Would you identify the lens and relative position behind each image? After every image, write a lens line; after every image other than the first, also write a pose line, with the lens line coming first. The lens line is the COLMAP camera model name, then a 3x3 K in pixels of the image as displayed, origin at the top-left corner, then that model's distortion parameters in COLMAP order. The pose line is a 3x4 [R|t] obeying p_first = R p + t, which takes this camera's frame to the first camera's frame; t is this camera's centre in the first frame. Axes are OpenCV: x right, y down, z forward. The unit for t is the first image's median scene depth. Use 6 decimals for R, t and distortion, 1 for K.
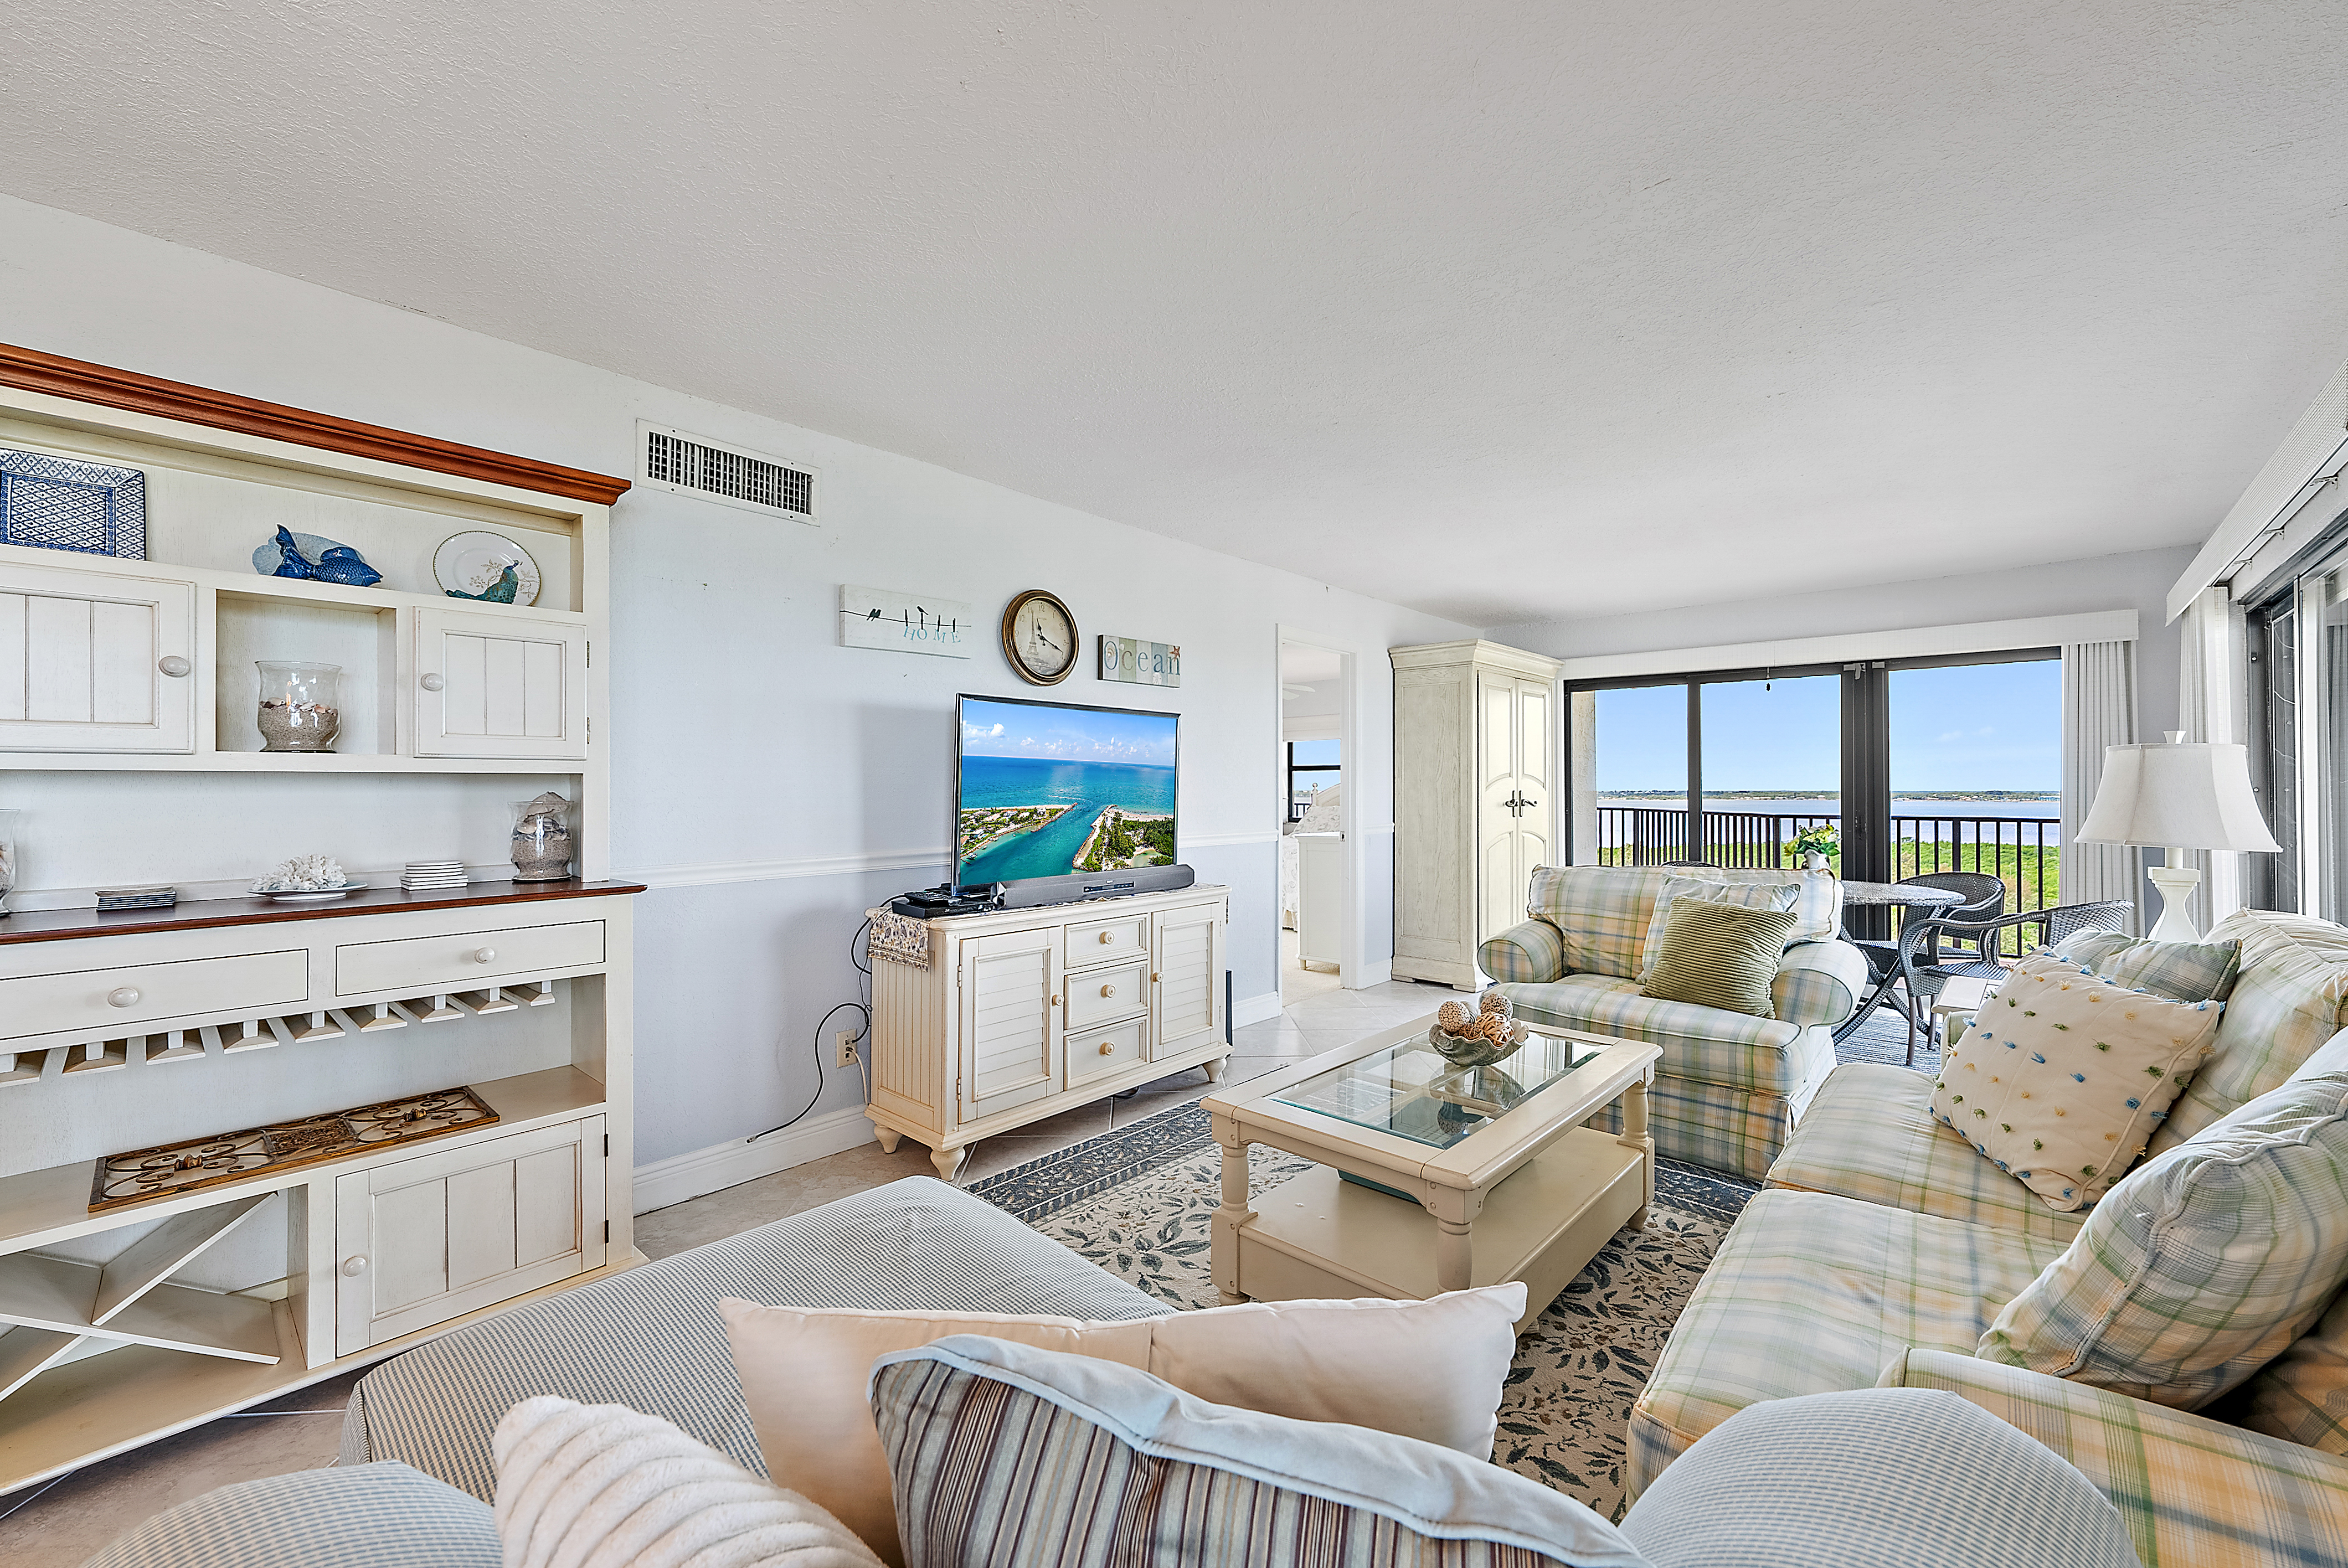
lens RADIAL K [[927.3, 0, 1181.6], [0, 927.3, 784.0], [0, 0, 1]] dist [-0.003826, 0.001290]
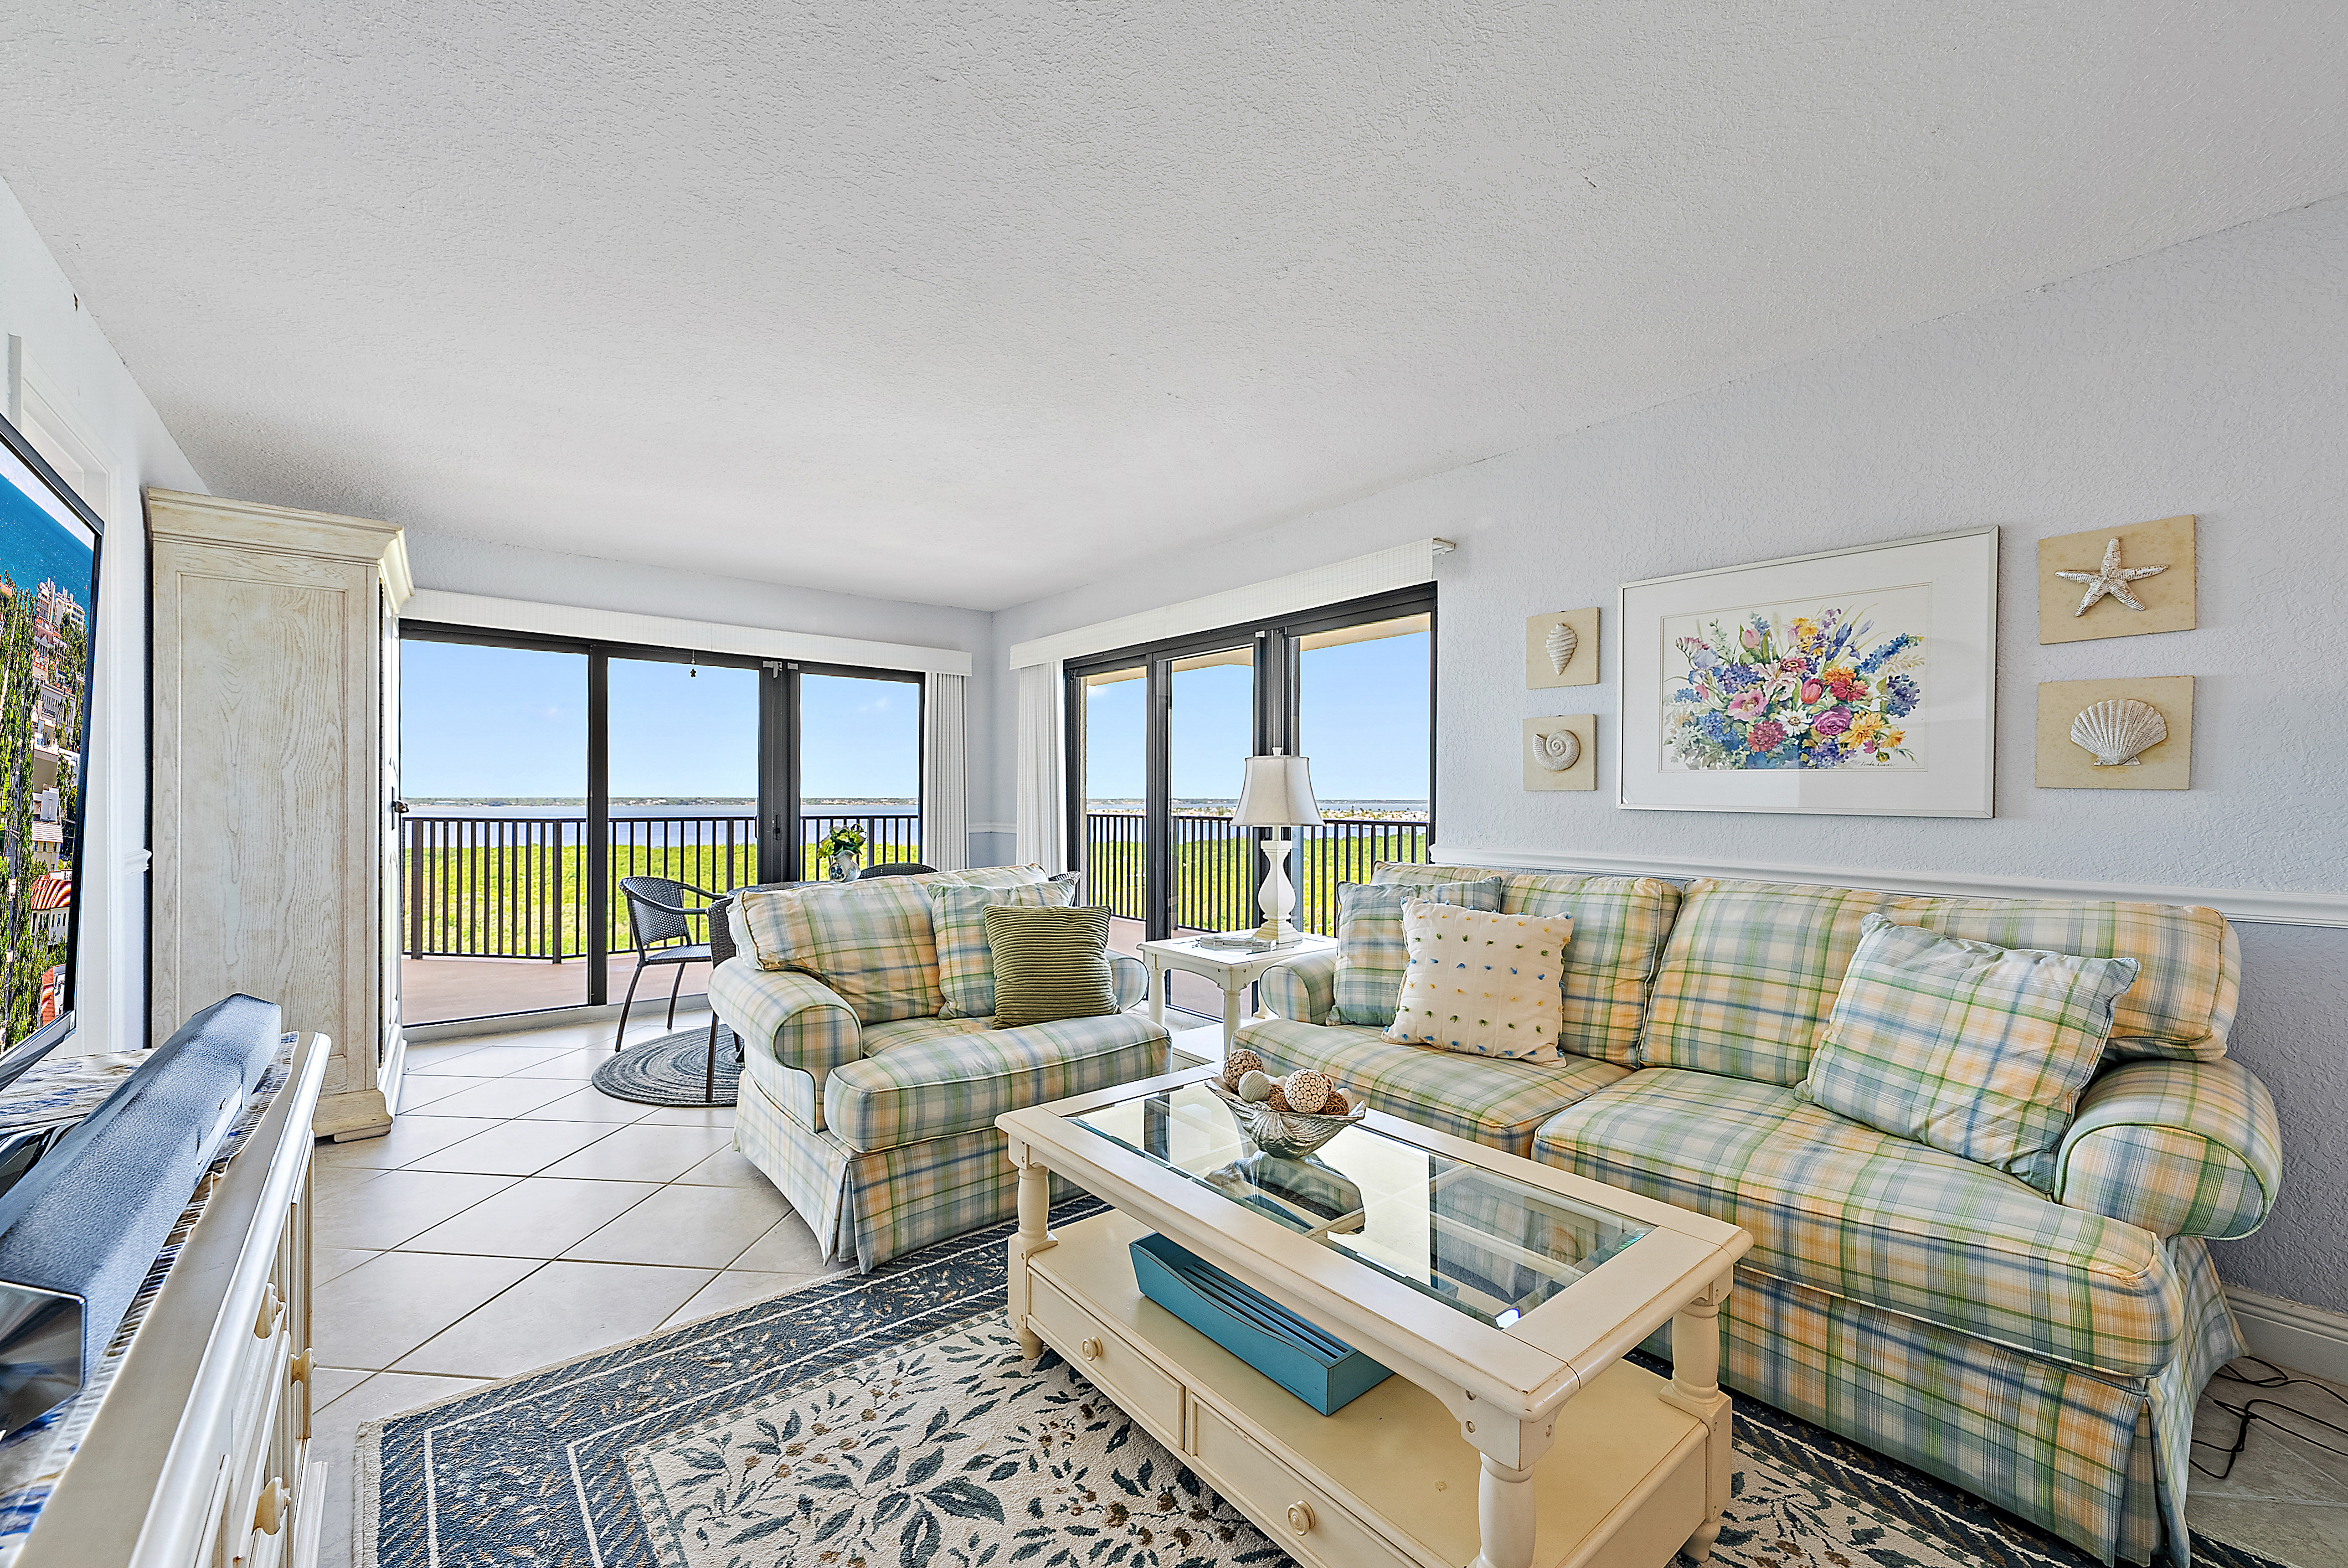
lens RADIAL K [[927.3, 0, 1179.4], [0, 927.3, 796.0], [0, 0, 1]] dist [-0.003826, 0.001290]
pose [[0.137073, 0.001801, 0.990559, -0.245955], [-0.009375, 0.999956, -0.000521, 0.012641], [-0.990517, -0.009215, 0.137084, 0.564963]]
